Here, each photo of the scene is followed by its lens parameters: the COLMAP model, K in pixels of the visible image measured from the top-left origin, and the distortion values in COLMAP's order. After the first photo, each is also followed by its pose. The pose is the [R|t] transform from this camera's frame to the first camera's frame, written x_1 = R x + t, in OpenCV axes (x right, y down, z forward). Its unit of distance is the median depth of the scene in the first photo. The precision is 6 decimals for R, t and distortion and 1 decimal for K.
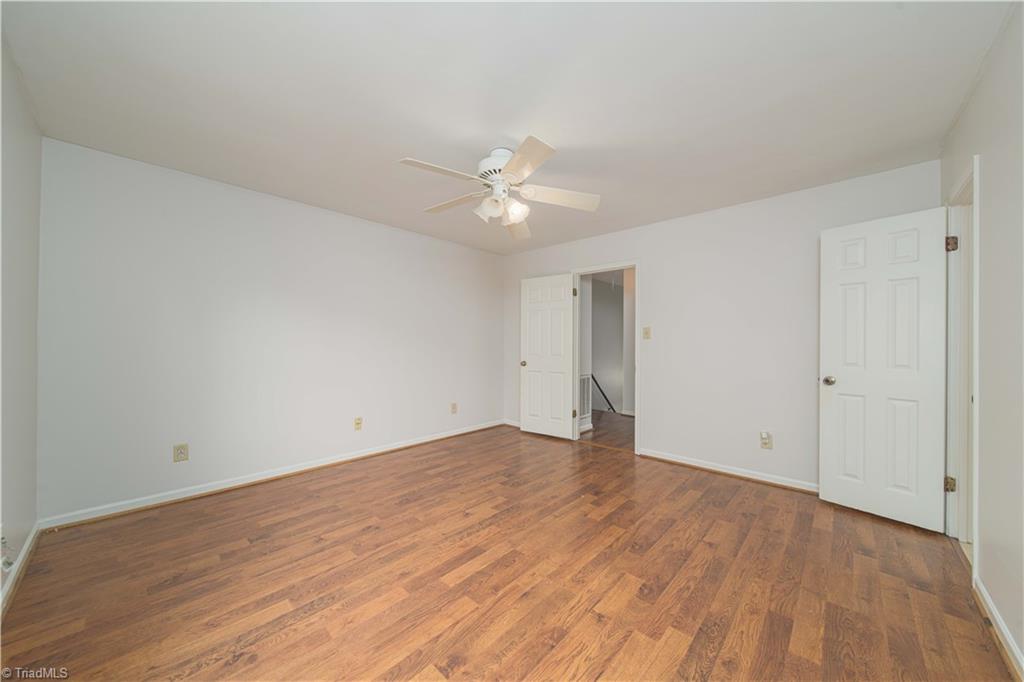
lens RADIAL K [[359.0, 0, 516.8], [0, 359.0, 340.2], [0, 0, 1]] dist [0.001344, -0.003665]
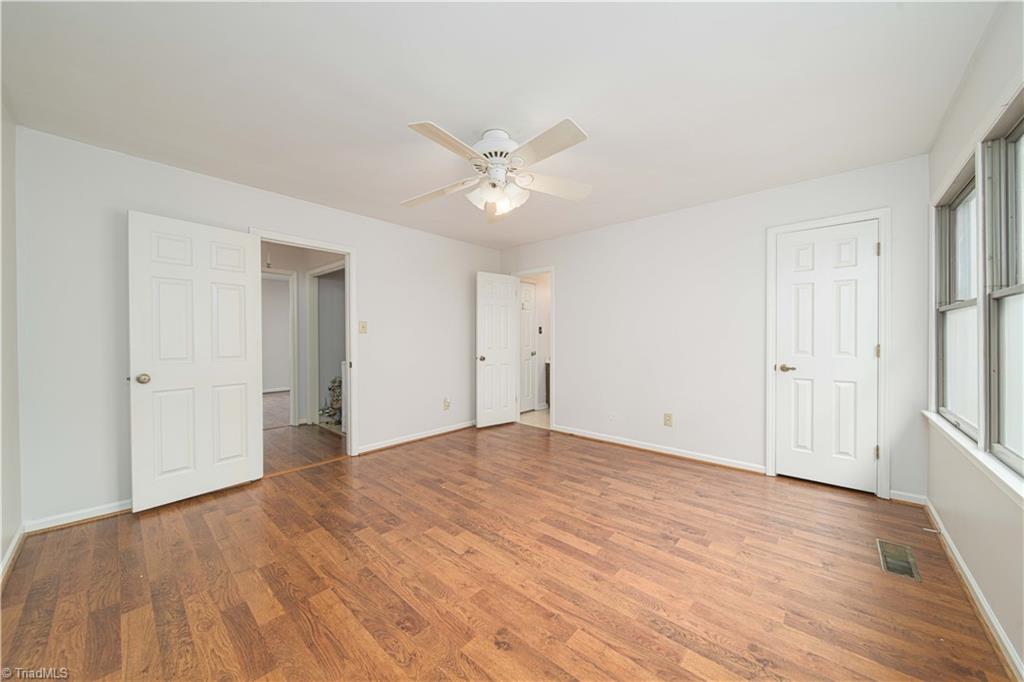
lens RADIAL K [[359.0, 0, 516.8], [0, 359.0, 340.2], [0, 0, 1]] dist [0.001344, -0.003665]
pose [[-0.021400, -0.010396, 0.999717, -1.162043], [-0.004852, 0.999935, 0.010294, 0.008277], [-0.999759, -0.004630, -0.021449, 1.138920]]
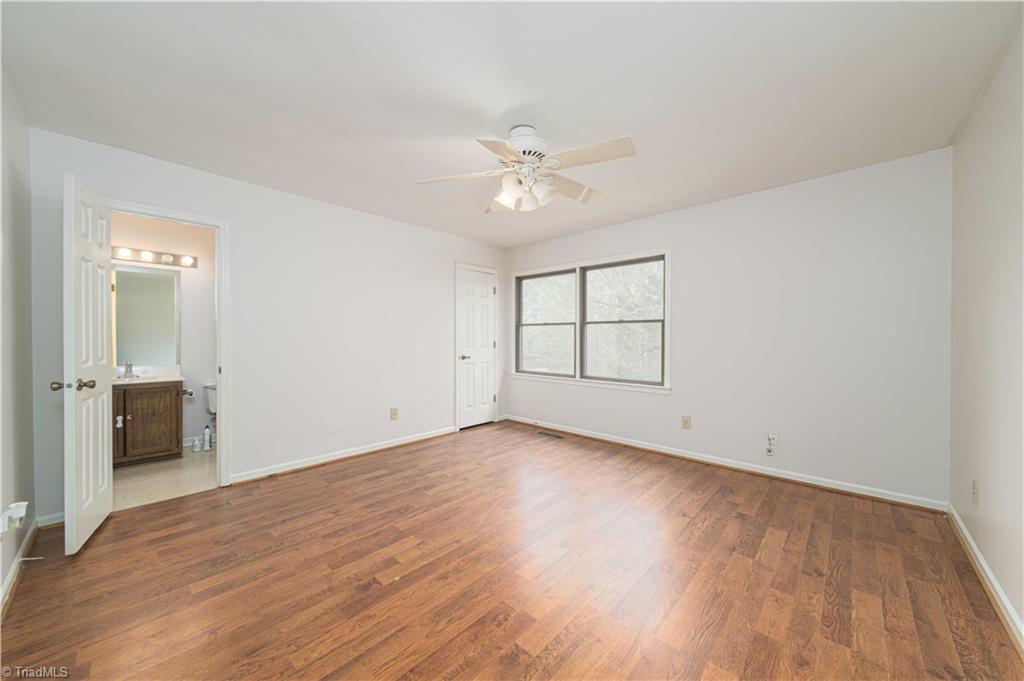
lens RADIAL K [[359.0, 0, 516.8], [0, 359.0, 339.7], [0, 0, 1]] dist [0.001344, -0.003665]
pose [[-0.999980, -0.005786, 0.002712, -0.036169], [-0.005787, 0.999983, -0.000618, 0.021117], [-0.002708, -0.000633, -0.999996, 2.271057]]
